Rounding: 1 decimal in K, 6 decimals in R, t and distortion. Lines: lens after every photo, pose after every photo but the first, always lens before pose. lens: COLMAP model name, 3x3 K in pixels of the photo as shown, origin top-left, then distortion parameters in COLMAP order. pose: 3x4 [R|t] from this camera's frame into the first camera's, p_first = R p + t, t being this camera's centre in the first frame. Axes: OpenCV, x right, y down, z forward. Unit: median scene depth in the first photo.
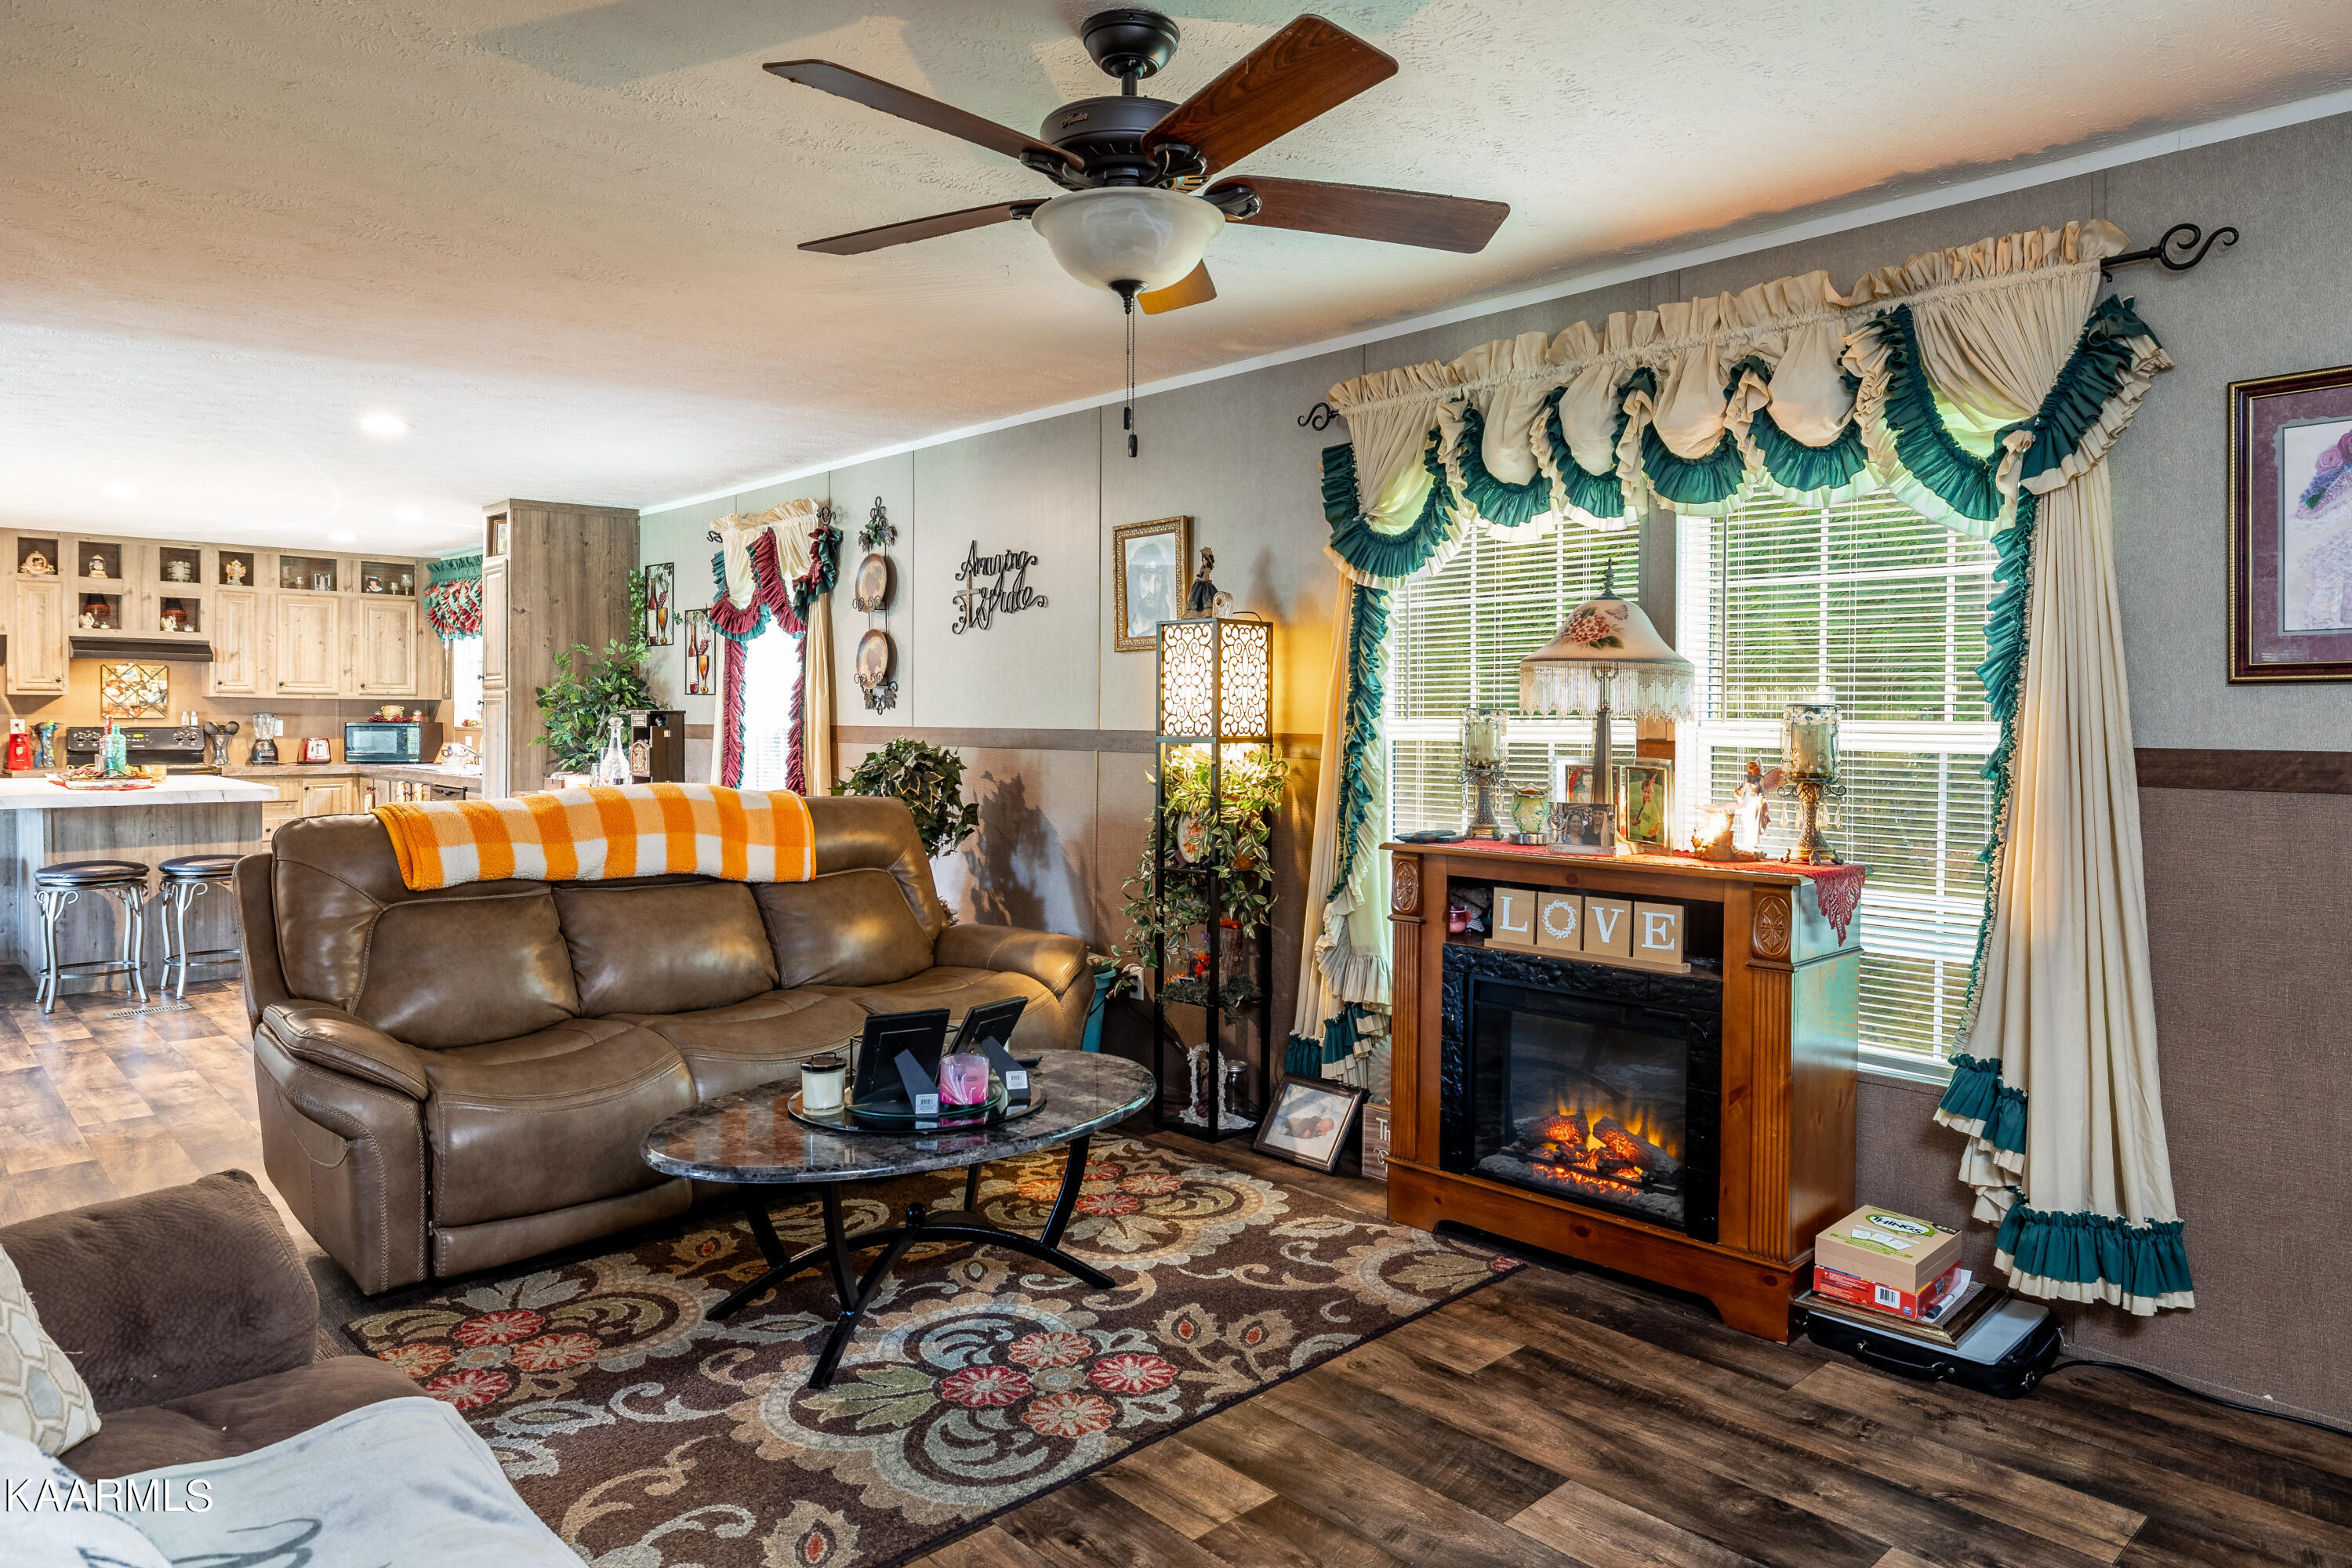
lens RADIAL K [[1433.1, 0, 1184.1], [0, 1433.1, 741.0], [0, 0, 1]] dist [0.004766, -0.003599]
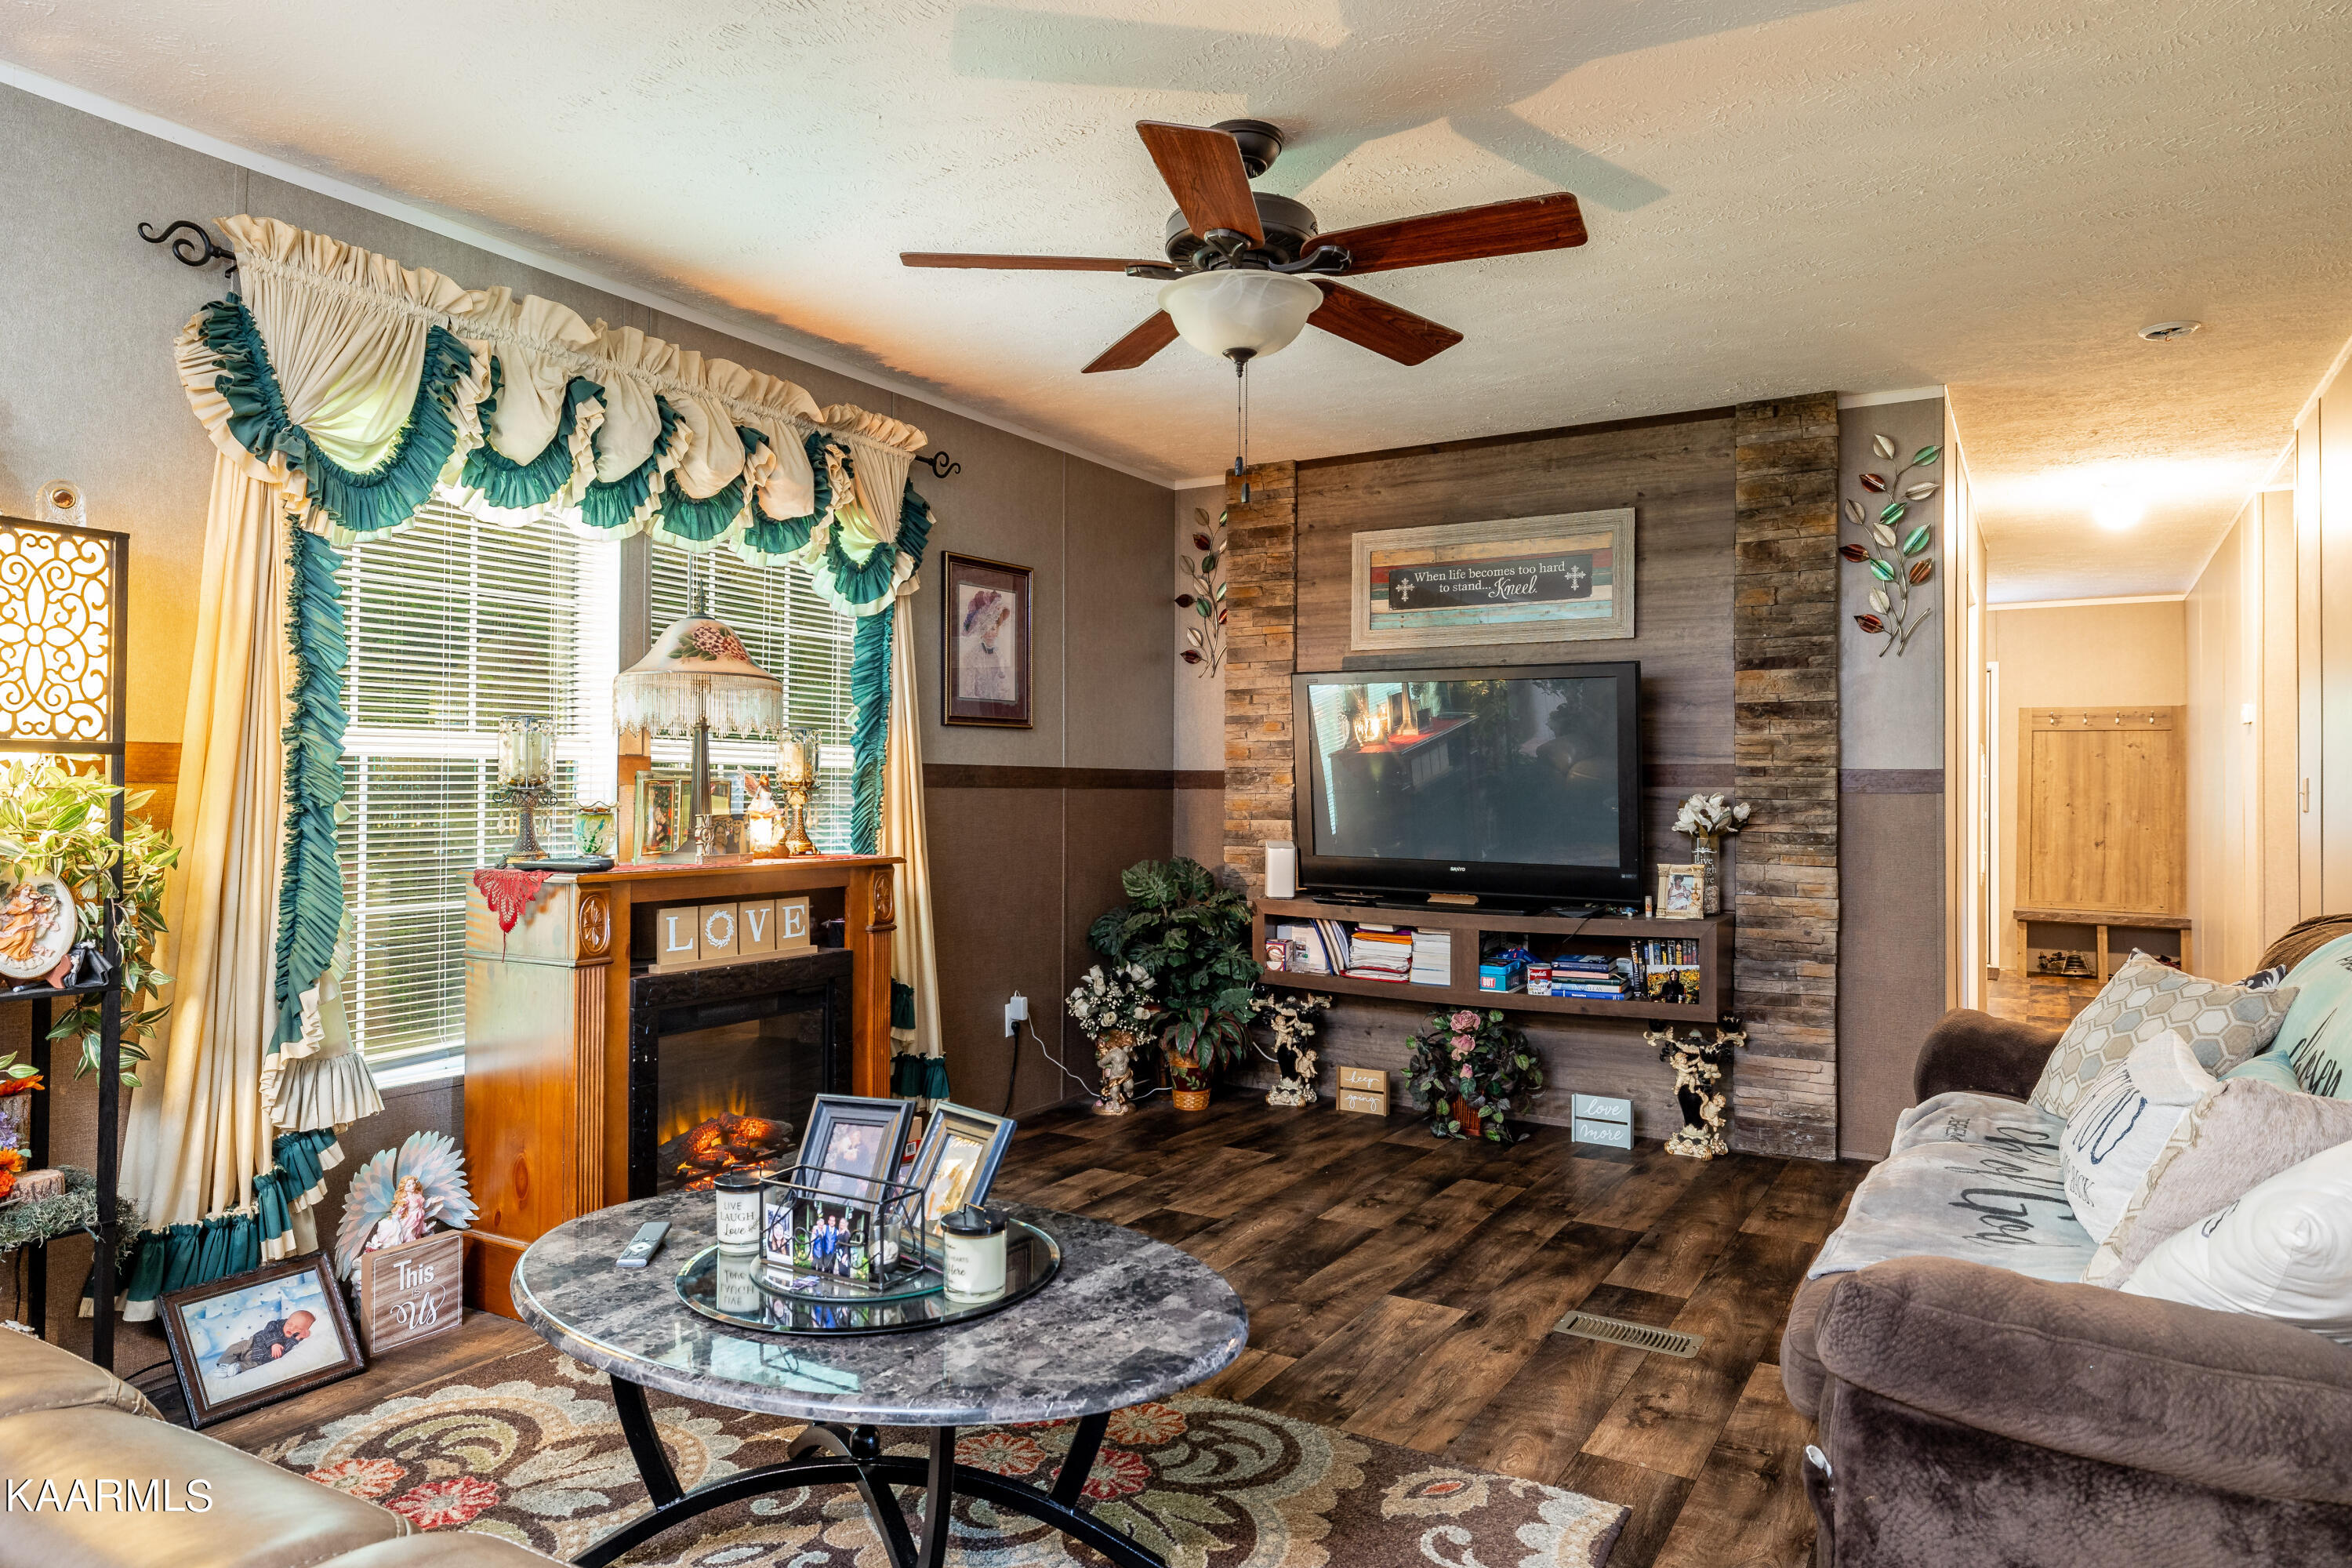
lens RADIAL K [[1433.1, 0, 1160.7], [0, 1433.1, 776.3], [0, 0, 1]] dist [0.004766, -0.003599]
pose [[-0.253906, -0.000162, 0.967229, -0.802633], [0.007295, 0.999971, 0.002083, 0.015564], [-0.967201, 0.007585, -0.253898, 0.950953]]
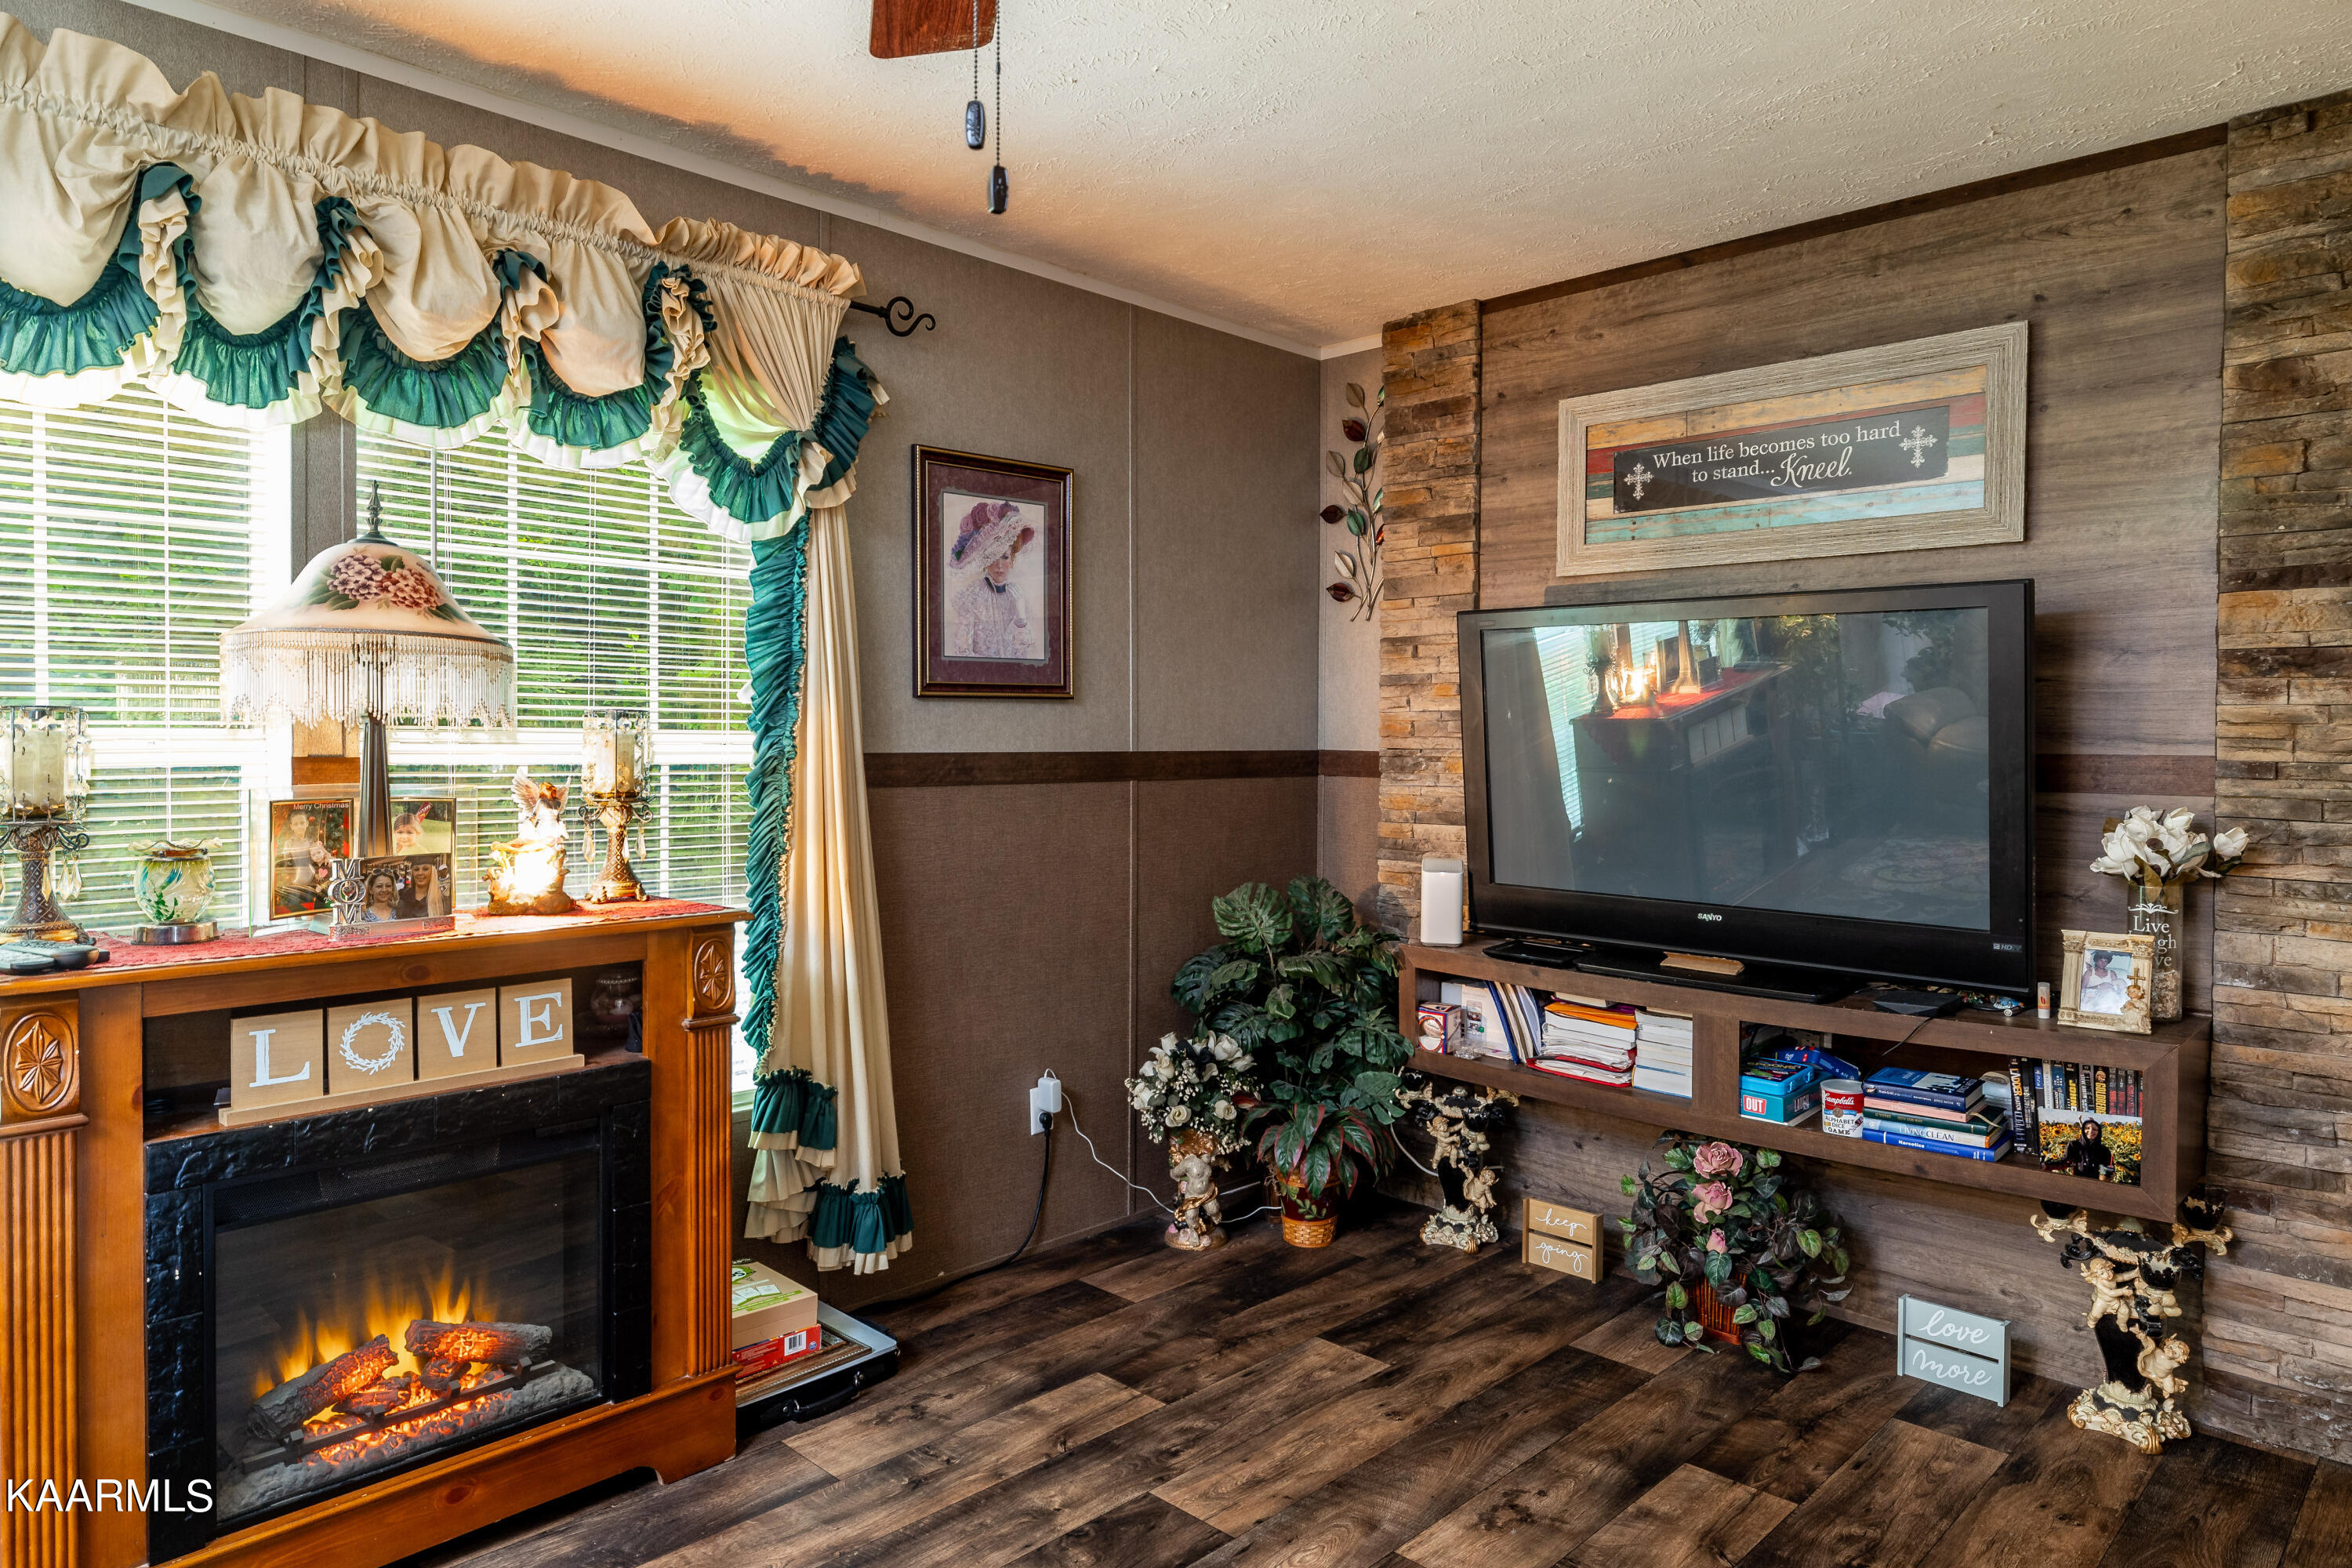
lens RADIAL K [[1433.1, 0, 1161.8], [0, 1433.1, 761.3], [0, 0, 1]] dist [0.004766, -0.003599]
pose [[-0.027663, -0.027317, 0.999244, -0.377471], [0.009669, 0.999572, 0.027594, -0.014217], [-0.999571, 0.010425, -0.027387, 0.664623]]
